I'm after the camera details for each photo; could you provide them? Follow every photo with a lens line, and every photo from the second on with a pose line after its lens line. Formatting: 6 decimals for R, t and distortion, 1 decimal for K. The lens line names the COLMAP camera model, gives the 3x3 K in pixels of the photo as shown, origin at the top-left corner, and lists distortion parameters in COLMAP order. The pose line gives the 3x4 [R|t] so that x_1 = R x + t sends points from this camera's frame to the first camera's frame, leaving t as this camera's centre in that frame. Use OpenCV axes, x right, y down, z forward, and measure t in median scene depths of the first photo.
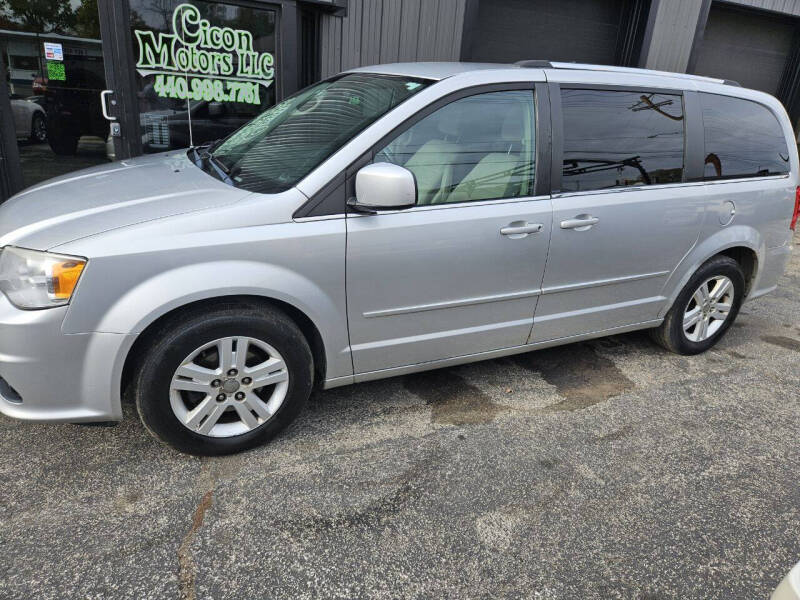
lens RADIAL K [[546.7, 0, 401.5], [0, 546.7, 309.2], [0, 0, 1]] dist [0.066500, -0.058466]
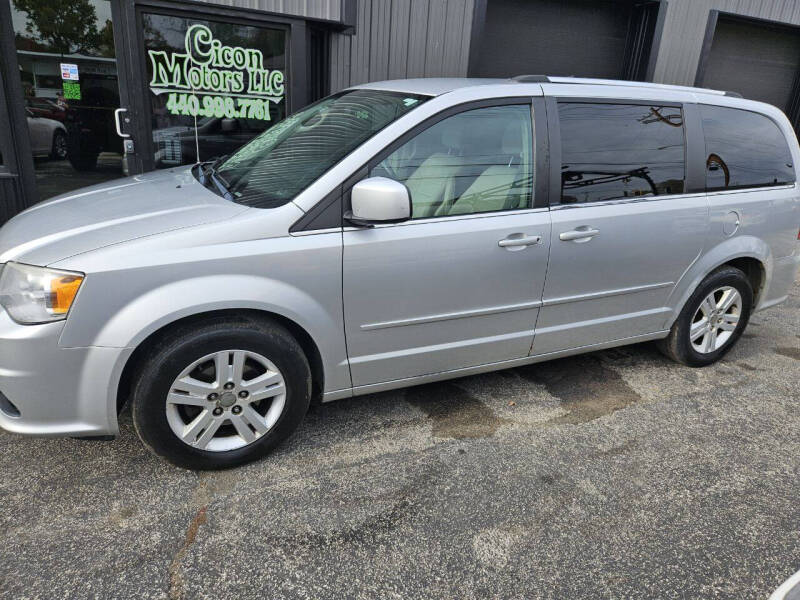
lens RADIAL K [[546.7, 0, 406.0], [0, 546.7, 299.1], [0, 0, 1]] dist [0.066500, -0.058466]
pose [[0.999771, -0.004279, -0.020988, 0.029894], [0.003490, 0.999291, -0.037479, -0.003616], [0.021134, 0.037397, 0.999077, -0.000129]]
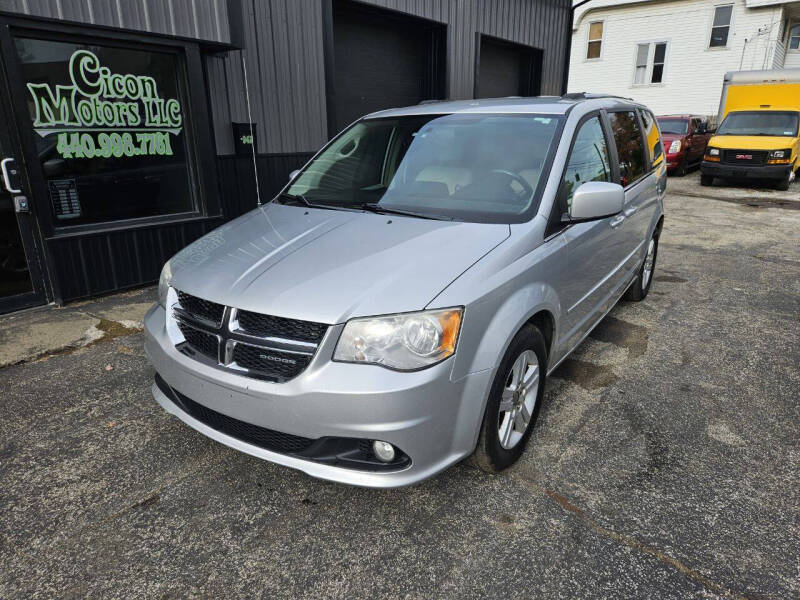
lens RADIAL K [[546.7, 0, 401.6], [0, 546.7, 314.0], [0, 0, 1]] dist [0.066500, -0.058466]
pose [[0.862538, -0.237834, 0.446614, -0.810706], [0.251069, 0.967494, 0.030332, -0.098750], [-0.439310, 0.085969, 0.894212, 0.080085]]
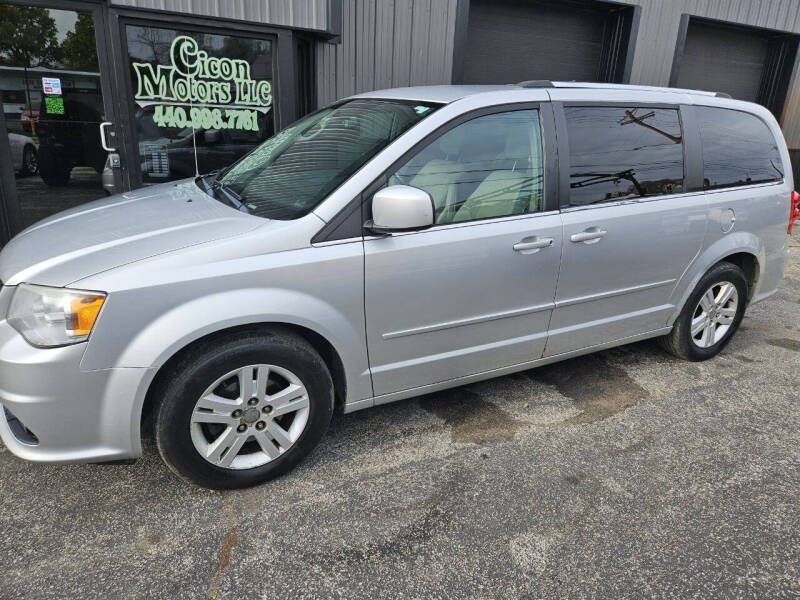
lens RADIAL K [[546.7, 0, 410.8], [0, 546.7, 294.8], [0, 0, 1]] dist [0.066500, -0.058466]
pose [[0.998709, -0.041976, 0.028593, -0.038298], [0.043465, 0.997617, -0.053584, -0.008691], [-0.026276, 0.054757, 0.998154, 0.000903]]
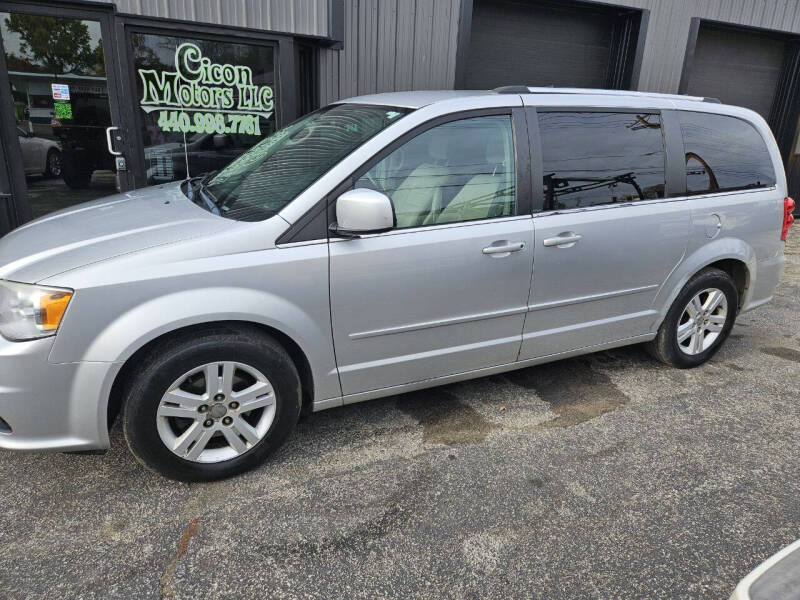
lens RADIAL K [[546.7, 0, 405.5], [0, 546.7, 297.5], [0, 0, 1]] dist [0.066500, -0.058466]
pose [[0.999465, -0.028275, -0.016410, 0.047474], [0.027276, 0.997933, -0.058190, -0.000128], [0.018021, 0.057711, 0.998171, -0.013956]]
